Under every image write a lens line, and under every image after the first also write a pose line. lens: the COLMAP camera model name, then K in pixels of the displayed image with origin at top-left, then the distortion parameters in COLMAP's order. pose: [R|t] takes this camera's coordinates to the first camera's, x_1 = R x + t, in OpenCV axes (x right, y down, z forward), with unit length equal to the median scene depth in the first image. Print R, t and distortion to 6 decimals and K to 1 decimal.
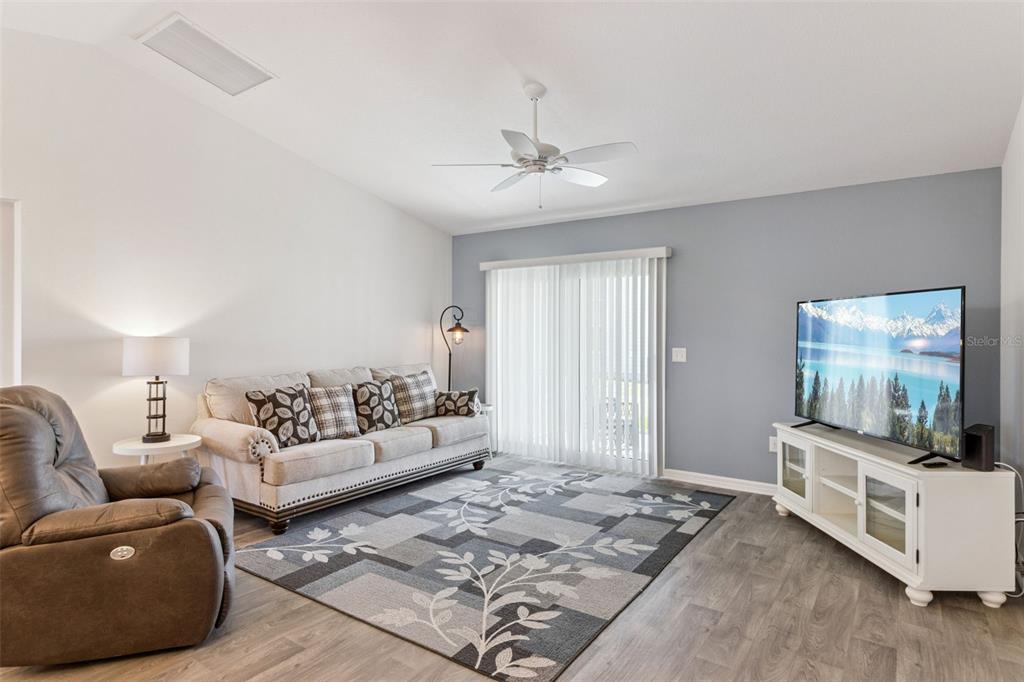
lens RADIAL K [[560.6, 0, 508.0], [0, 560.6, 333.2], [0, 0, 1]] dist [0.014680, -0.003319]
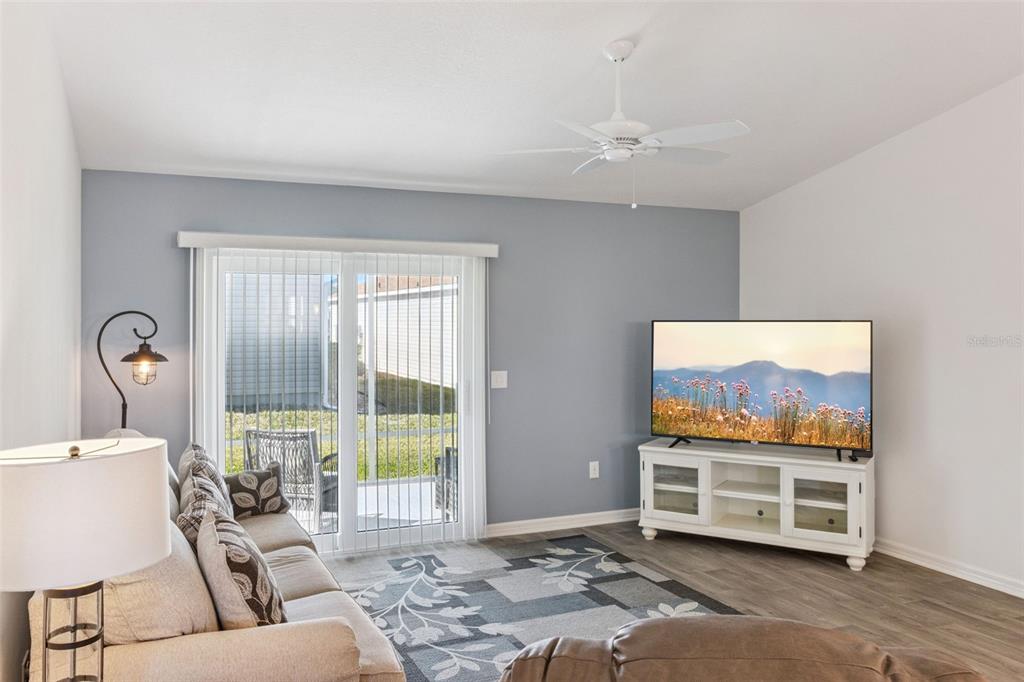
lens RADIAL K [[779.0, 0, 507.0], [0, 779.0, 338.3], [0, 0, 1]] dist [0.005984, -0.003168]
pose [[0.529563, -0.023381, 0.847948, -0.834774], [0.005537, 0.999694, 0.024107, -0.062566], [-0.848252, -0.008071, 0.529531, 0.530418]]
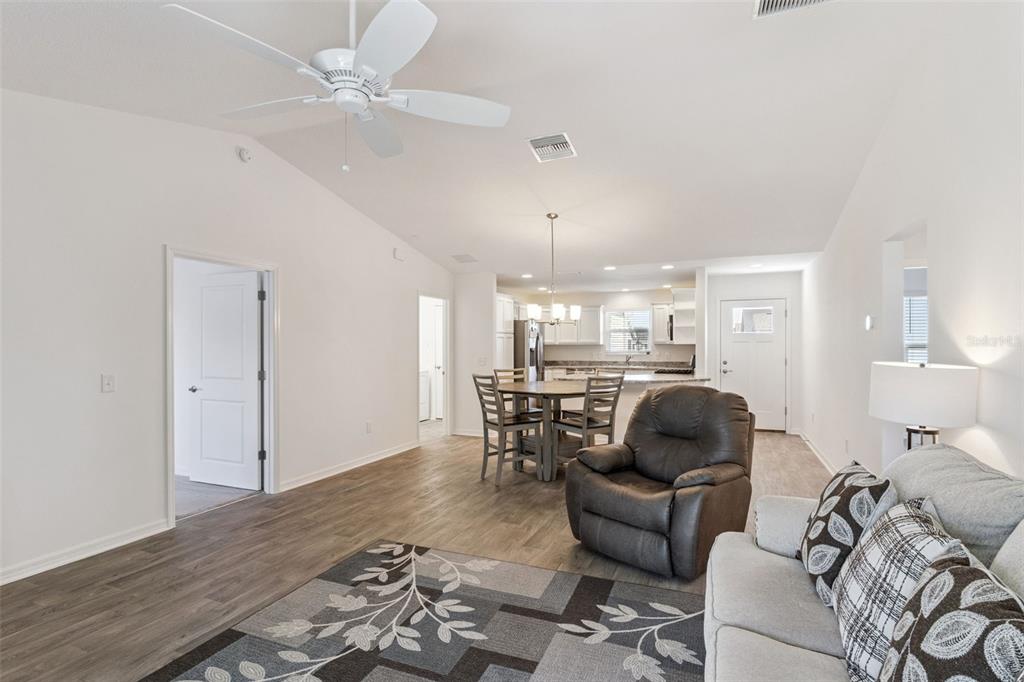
lens RADIAL K [[507.9, 0, 514.5], [0, 507.9, 344.4], [0, 0, 1]] dist [-0.005436, -0.001015]
pose [[-0.975239, -0.004068, -0.221117, -0.004399], [-0.003716, 0.999991, -0.002007, -0.015353], [0.221123, -0.001136, -0.975245, 1.476779]]
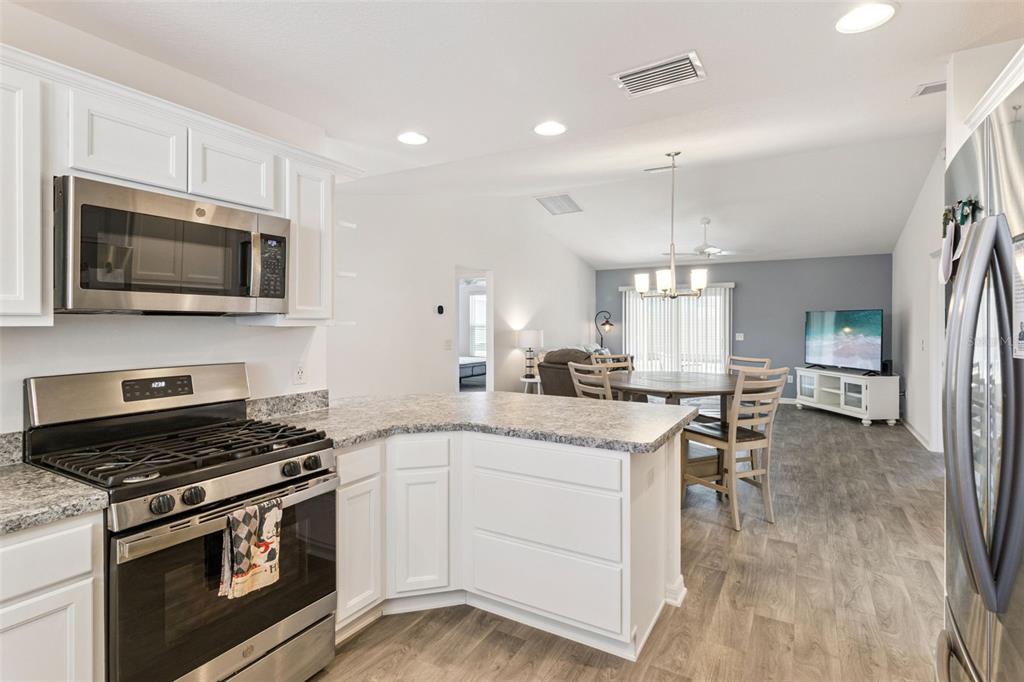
lens RADIAL K [[507.9, 0, 505.3], [0, 507.9, 328.3], [0, 0, 1]] dist [-0.005436, -0.001015]
pose [[0.996424, -0.007211, 0.084188, -0.872265], [0.006329, 0.999922, 0.010743, -0.021000], [-0.084259, -0.010172, 0.996392, -0.921757]]
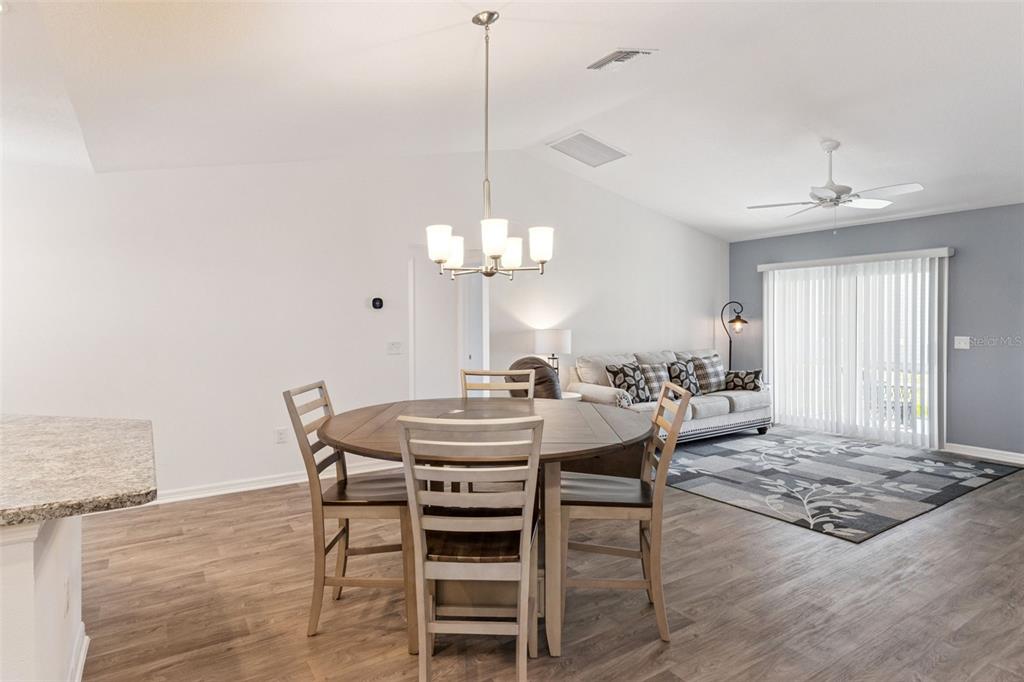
lens RADIAL K [[560.6, 0, 514.6], [0, 560.6, 330.5], [0, 0, 1]] dist [0.014680, -0.003319]
pose [[0.930374, -0.003209, -0.366597, -0.148204], [0.009543, 0.999835, 0.015466, -0.015145], [0.366487, -0.017888, 0.930251, -0.494768]]
